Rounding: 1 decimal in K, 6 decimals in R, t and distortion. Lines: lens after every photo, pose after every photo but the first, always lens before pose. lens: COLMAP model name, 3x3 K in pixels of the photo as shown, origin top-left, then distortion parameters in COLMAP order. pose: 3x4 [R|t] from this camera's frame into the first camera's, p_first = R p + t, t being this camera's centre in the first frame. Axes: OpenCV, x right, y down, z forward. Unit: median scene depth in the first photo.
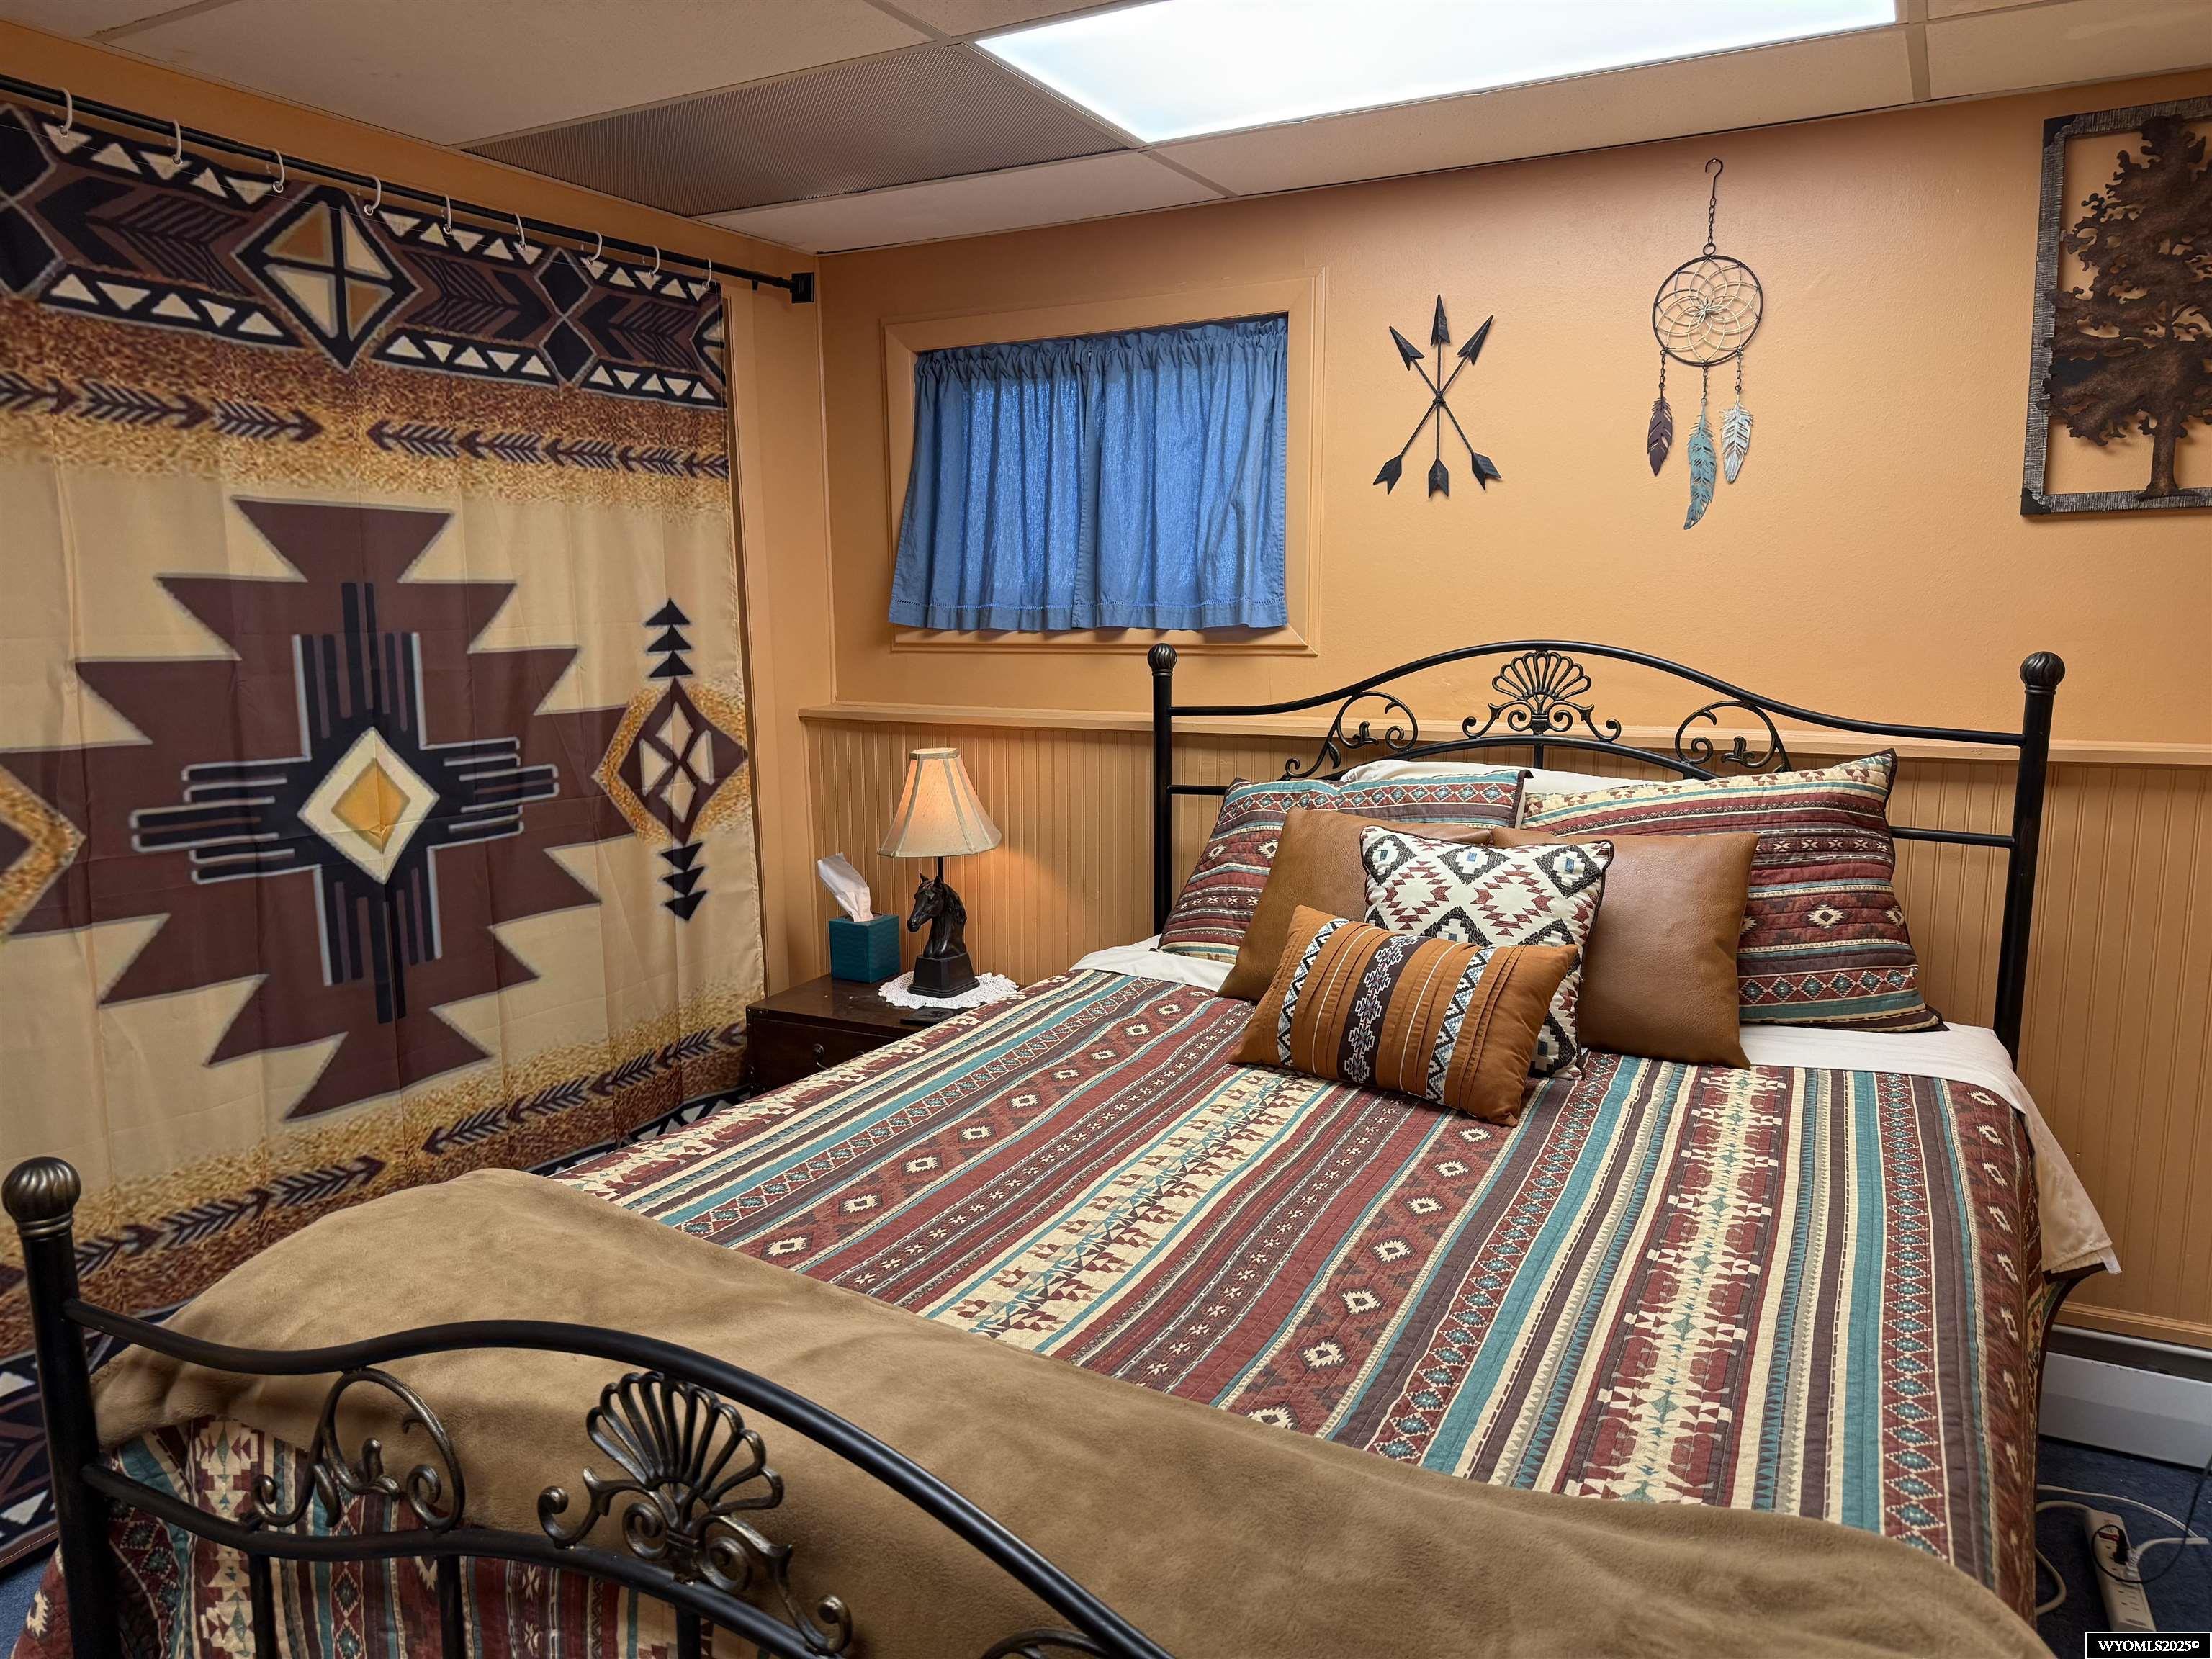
lens RADIAL K [[1556.2, 0, 1089.0], [0, 1556.2, 873.8], [0, 0, 1]] dist [0.081001, -0.114725]
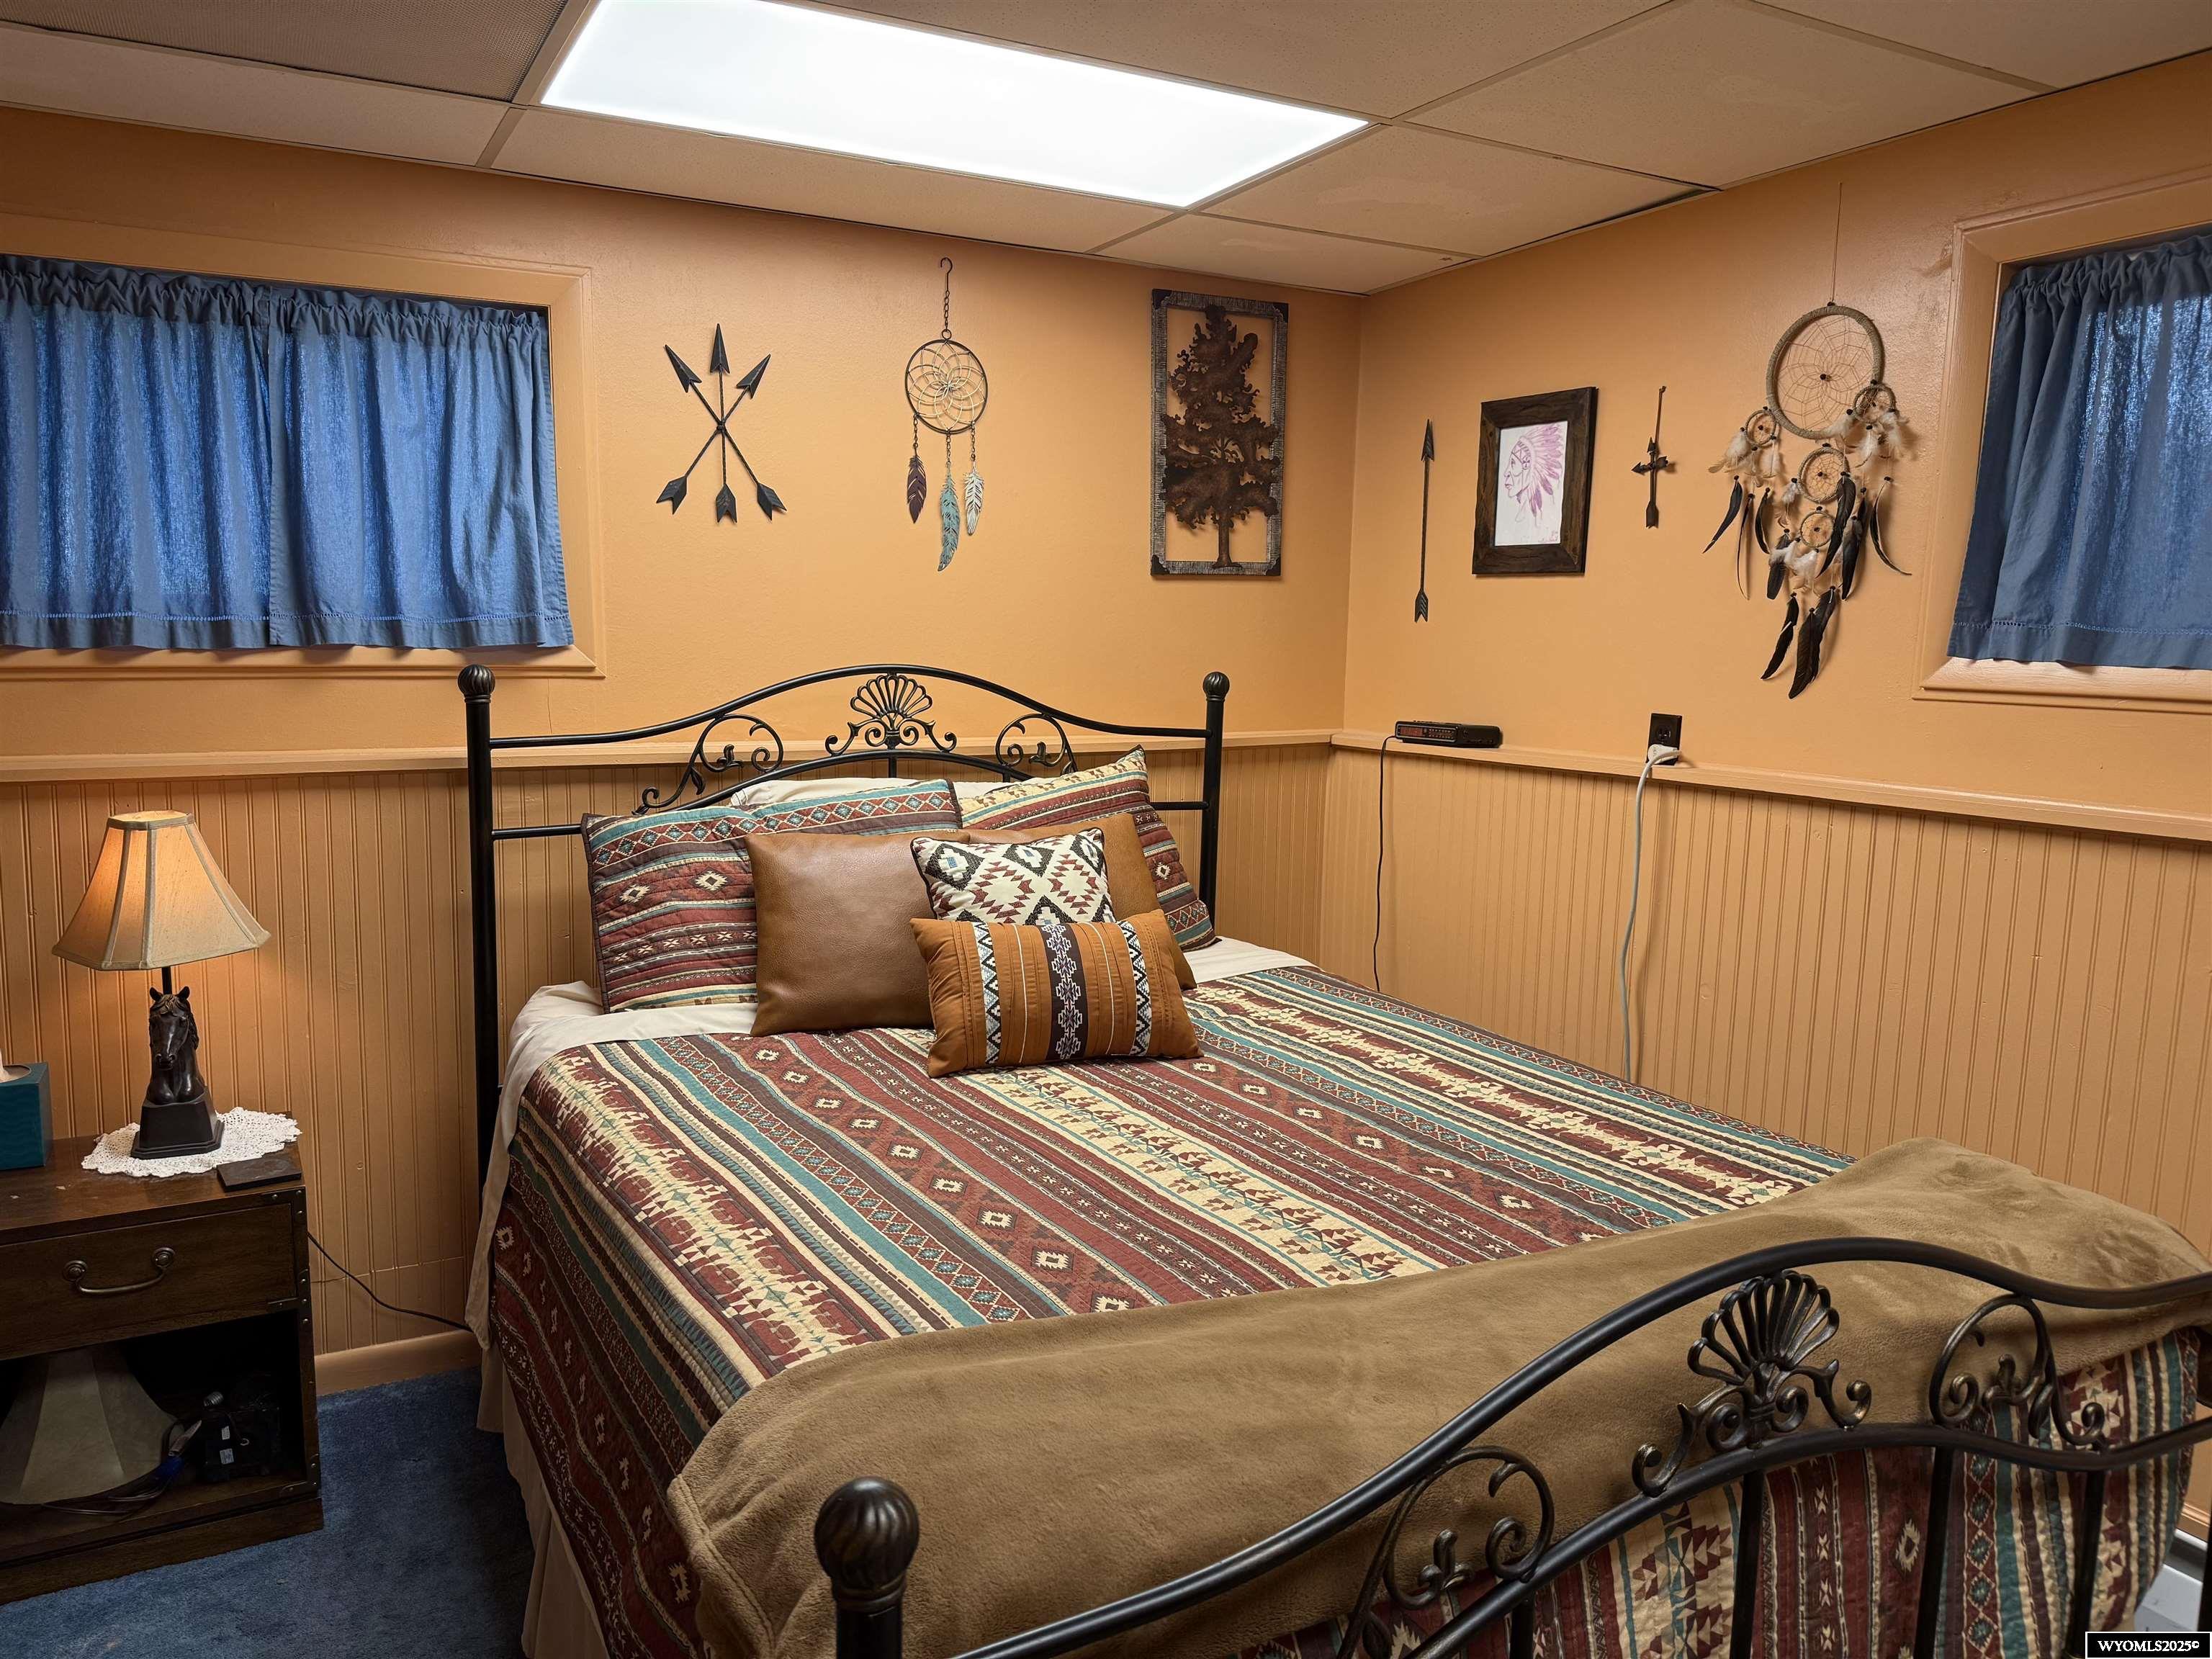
lens RADIAL K [[1556.2, 0, 1109.0], [0, 1556.2, 867.1], [0, 0, 1]] dist [0.081001, -0.114725]
pose [[0.530157, -0.111714, 0.840508, -0.575124], [0.128547, 0.990414, 0.050557, -0.042629], [-0.838098, 0.081242, 0.539436, 0.288086]]
